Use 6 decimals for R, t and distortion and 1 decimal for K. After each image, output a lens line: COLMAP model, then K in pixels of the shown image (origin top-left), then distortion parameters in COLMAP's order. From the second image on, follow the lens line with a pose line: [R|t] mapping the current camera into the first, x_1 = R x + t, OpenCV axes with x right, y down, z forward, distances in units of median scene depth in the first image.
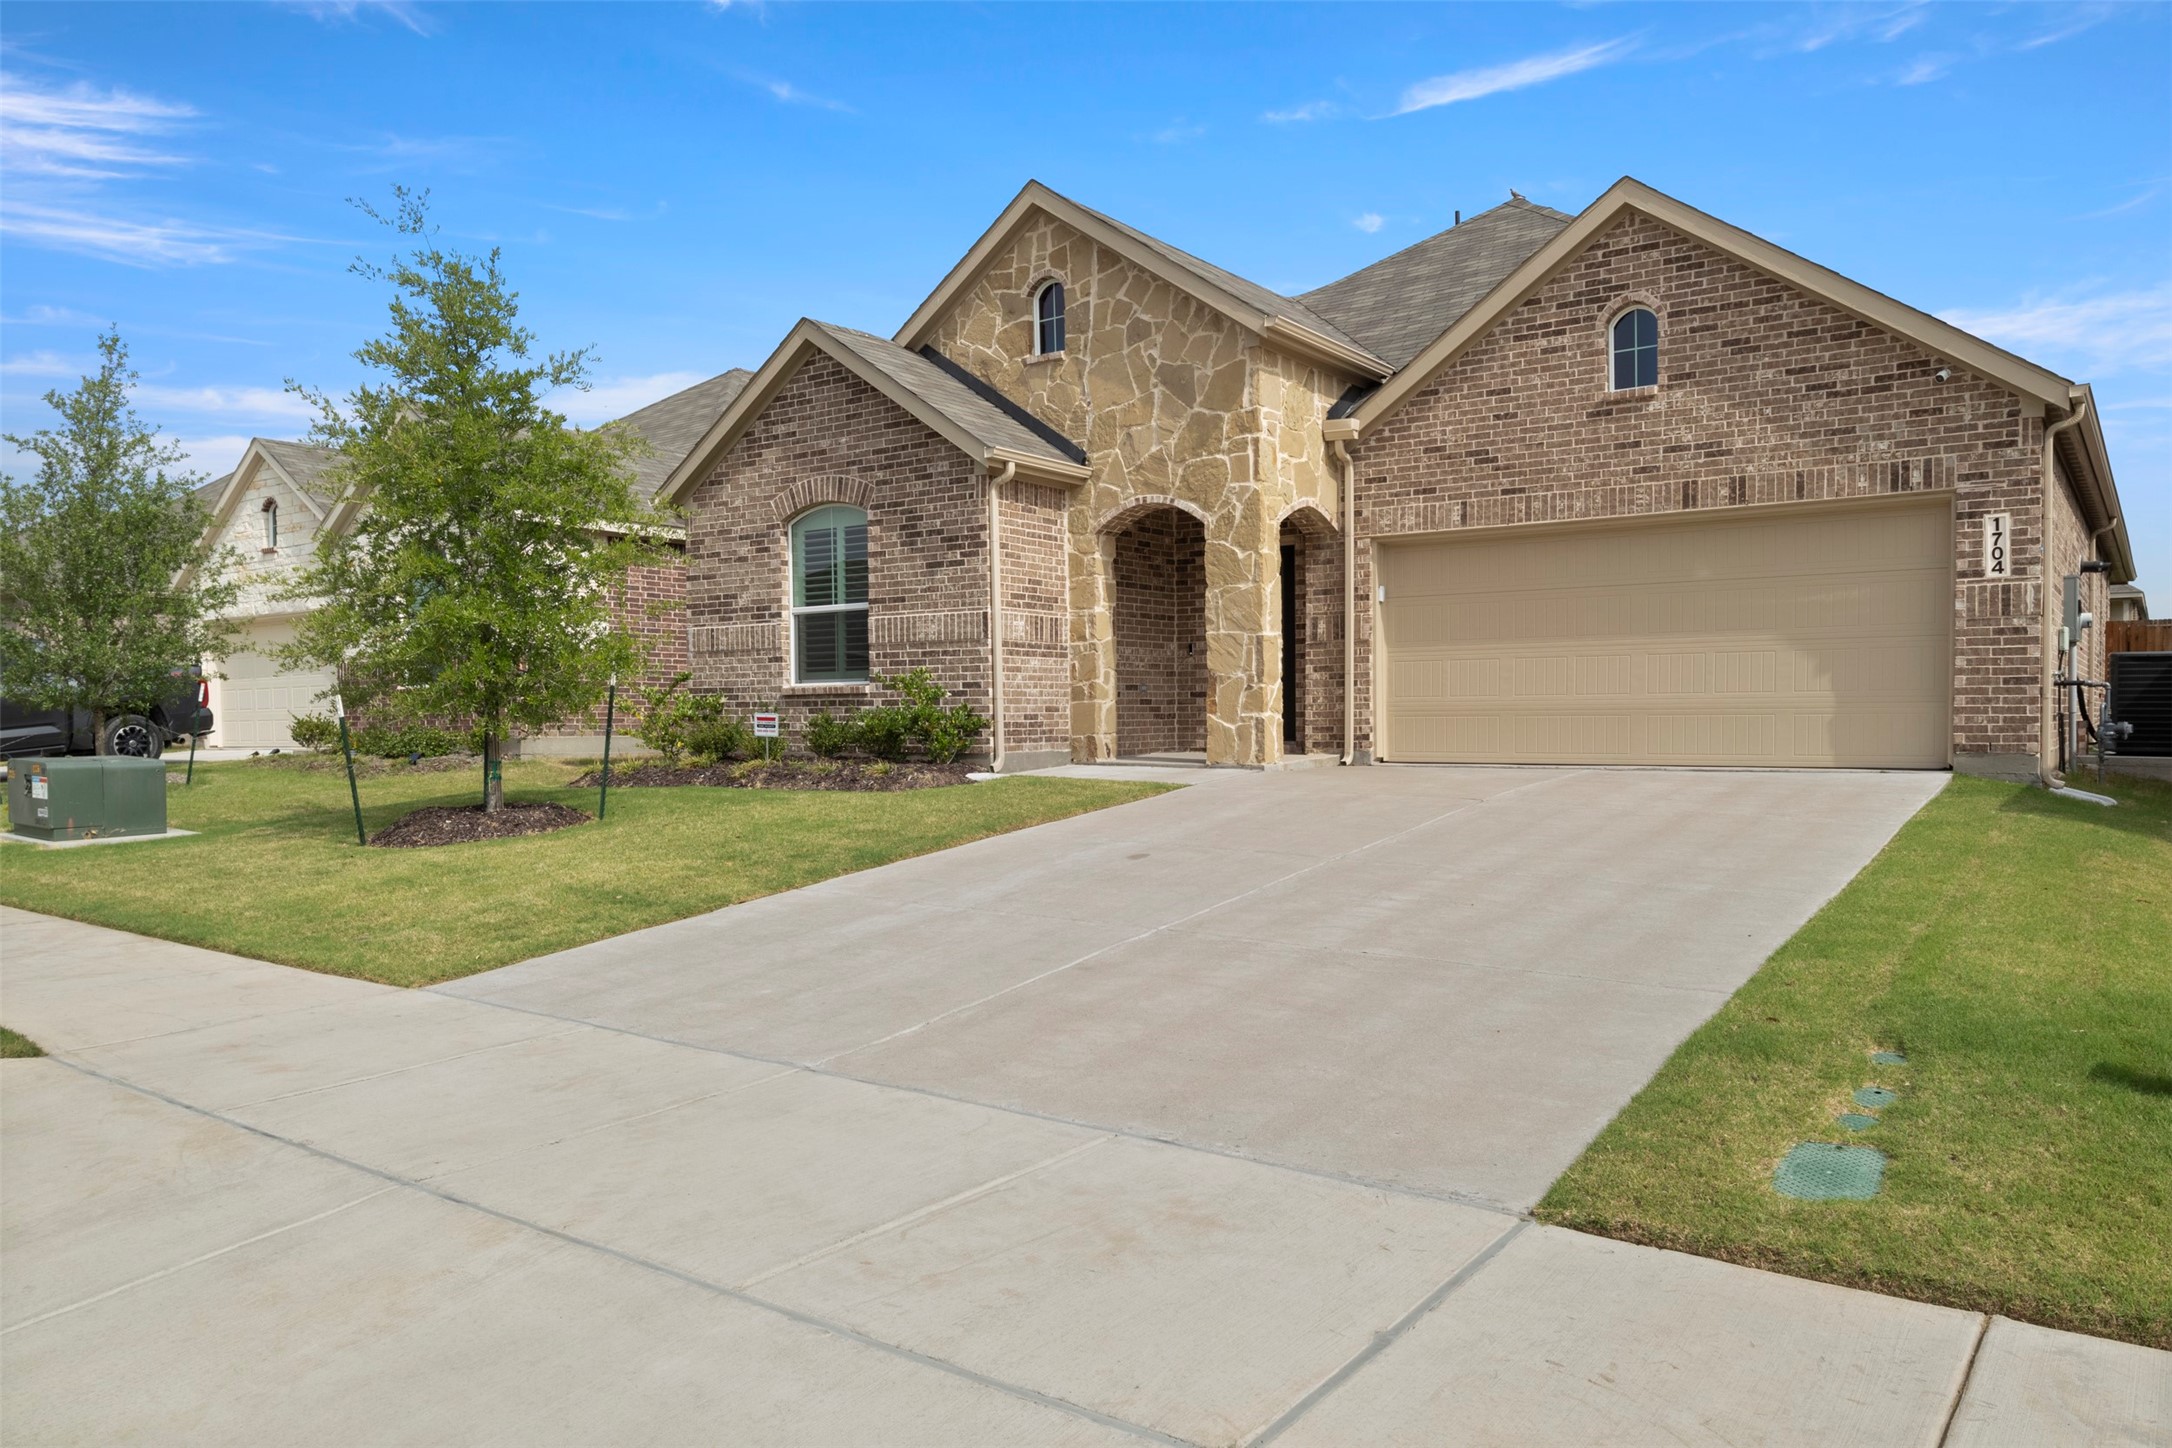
lens RADIAL K [[1530.9, 0, 1086.0], [0, 1530.9, 724.0], [0, 0, 1]] dist [-0.006906, -0.026926]
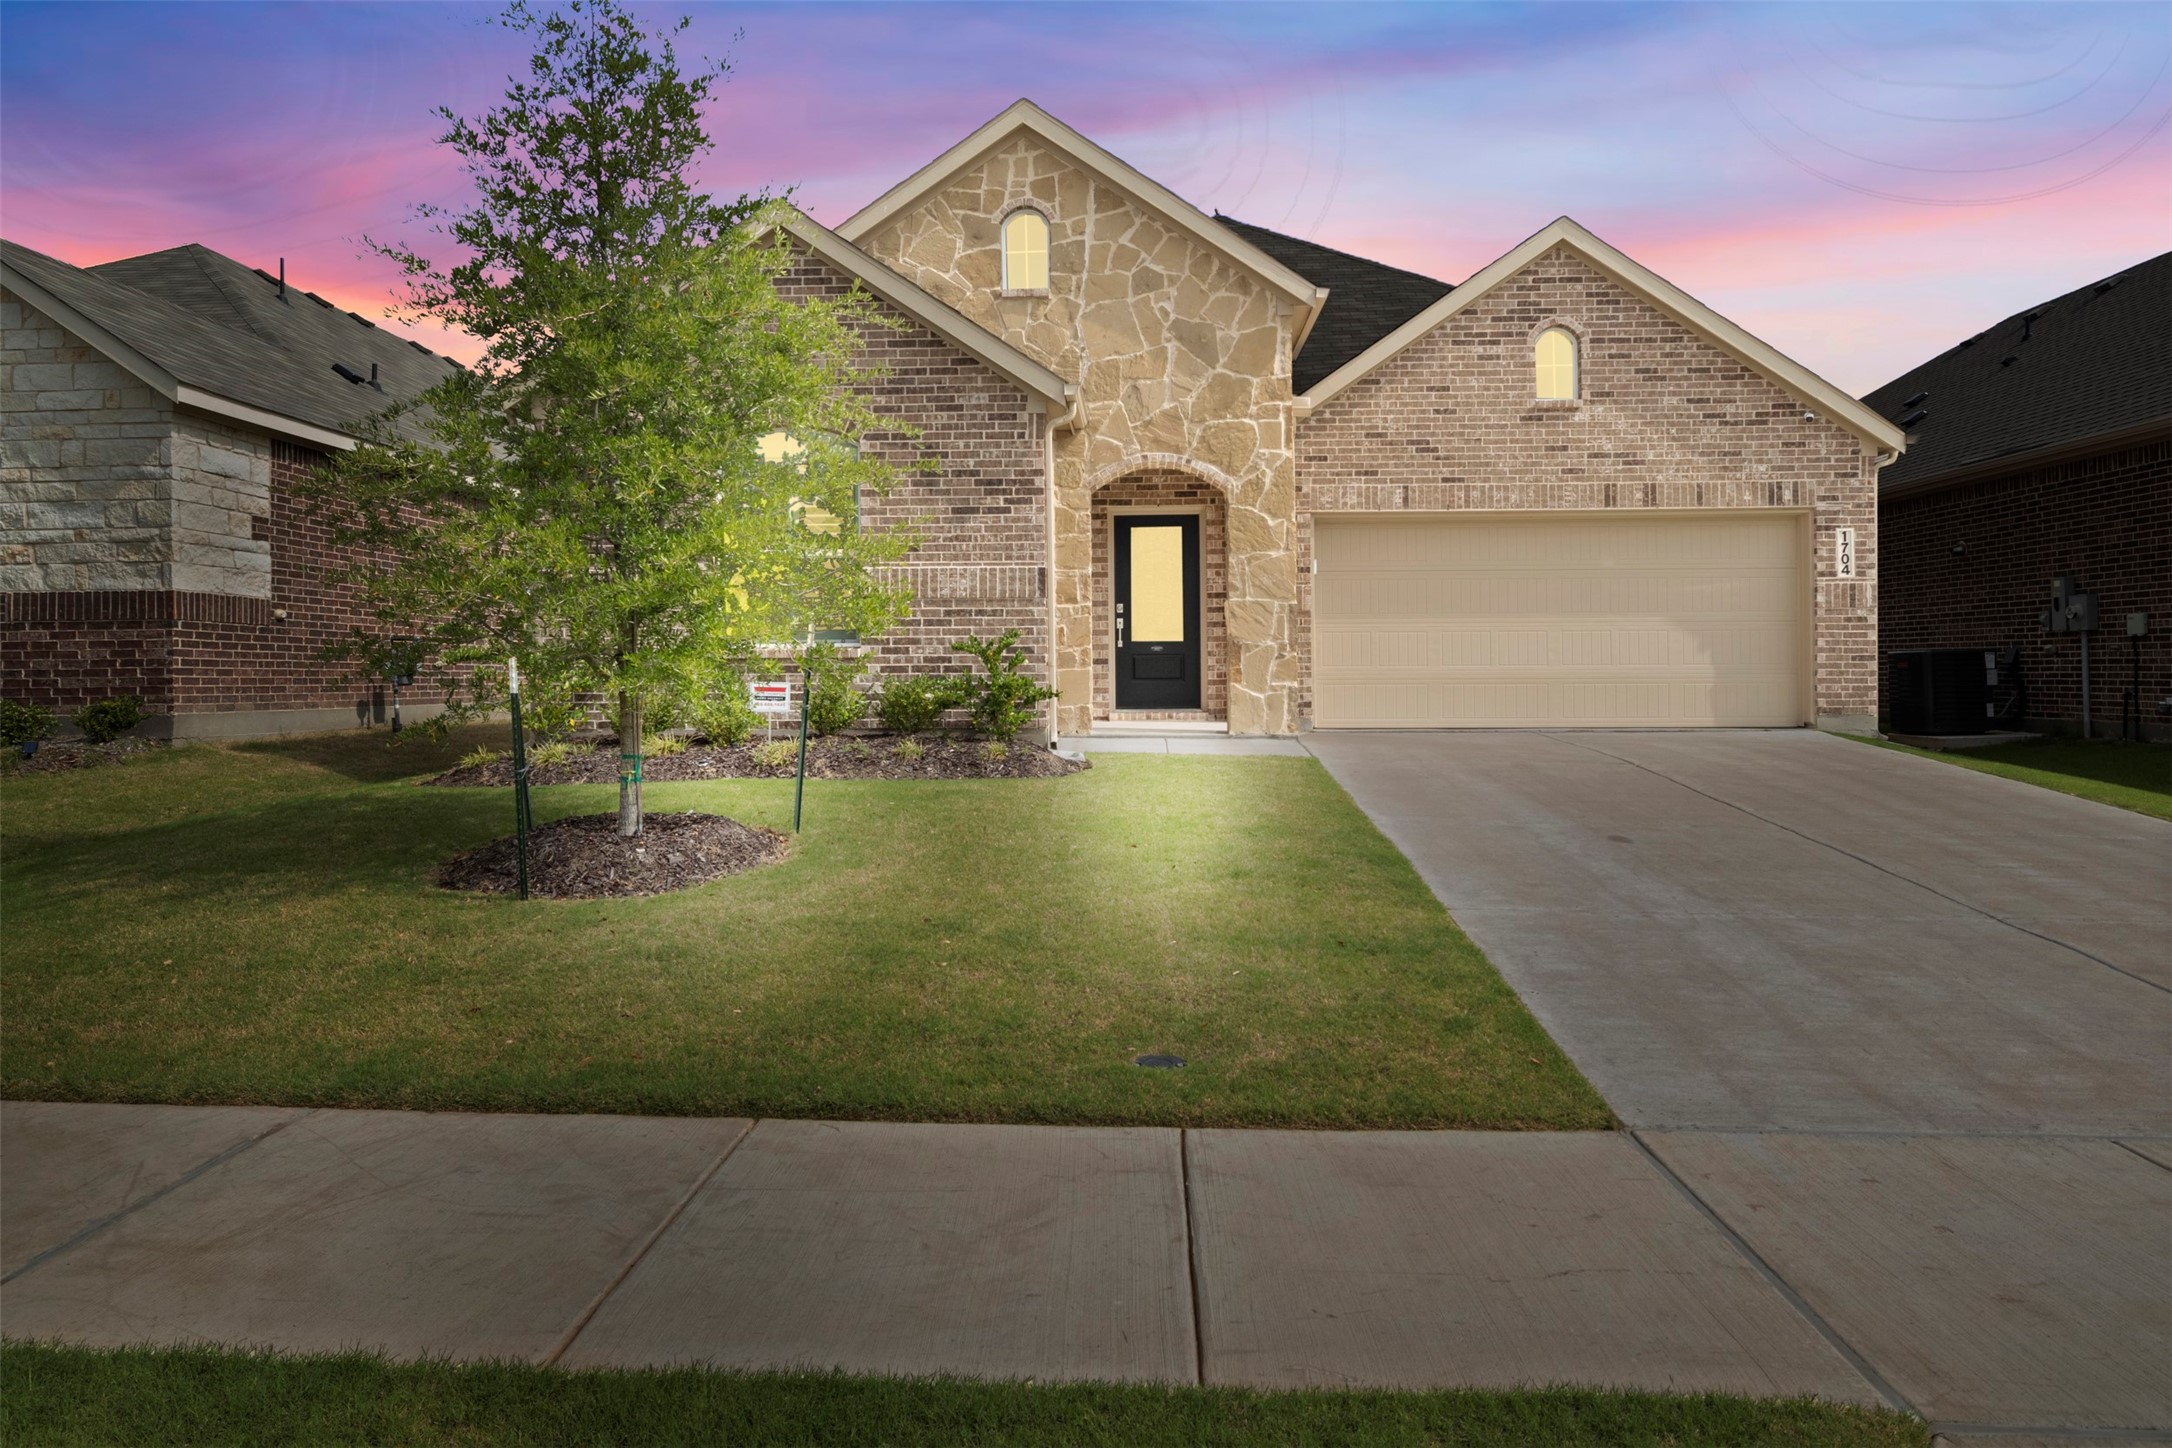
lens RADIAL K [[1377.1, 0, 1089.0], [0, 1377.1, 635.1], [0, 0, 1]] dist [-0.002272, -0.000598]
pose [[0.832675, 0.018580, 0.553451, -0.485714], [0.000983, 0.999386, -0.035029, -0.006301], [-0.553762, 0.029712, 0.832145, 0.324849]]
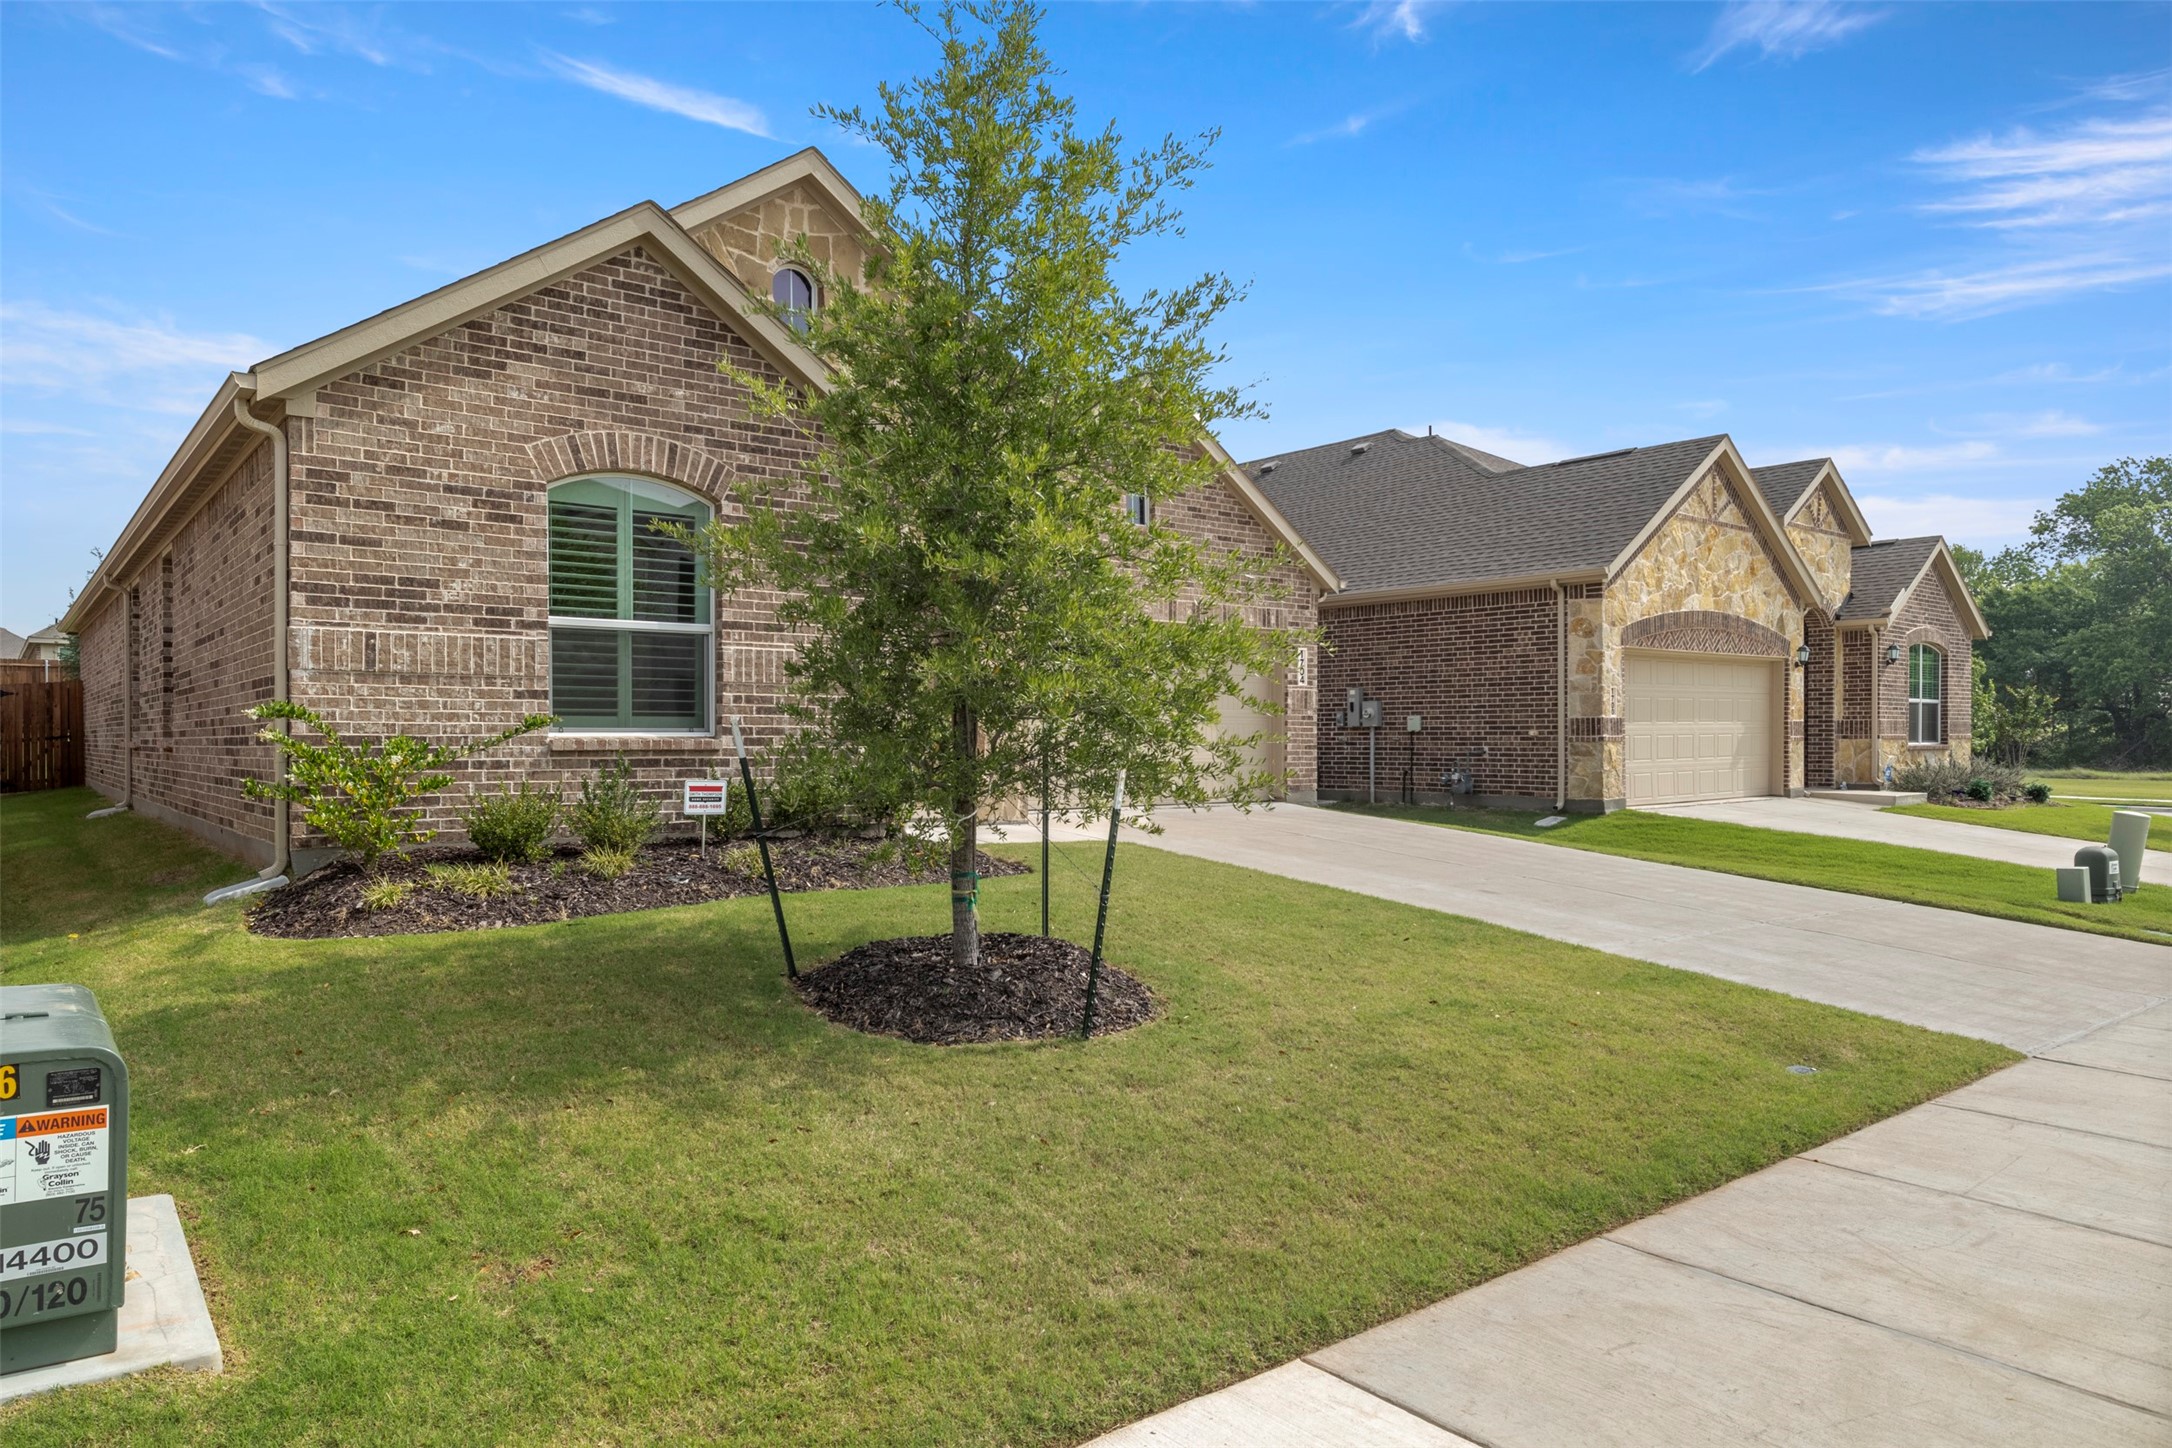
lens RADIAL K [[1373.9, 0, 1086.0], [0, 1373.9, 724.0], [0, 0, 1]] dist [-0.001562, 0.000111]
pose [[0.254885, 0.018946, 0.966786, -0.784195], [0.002367, 0.999793, -0.020217, -0.019804], [-0.966969, 0.007441, 0.254787, 0.708912]]
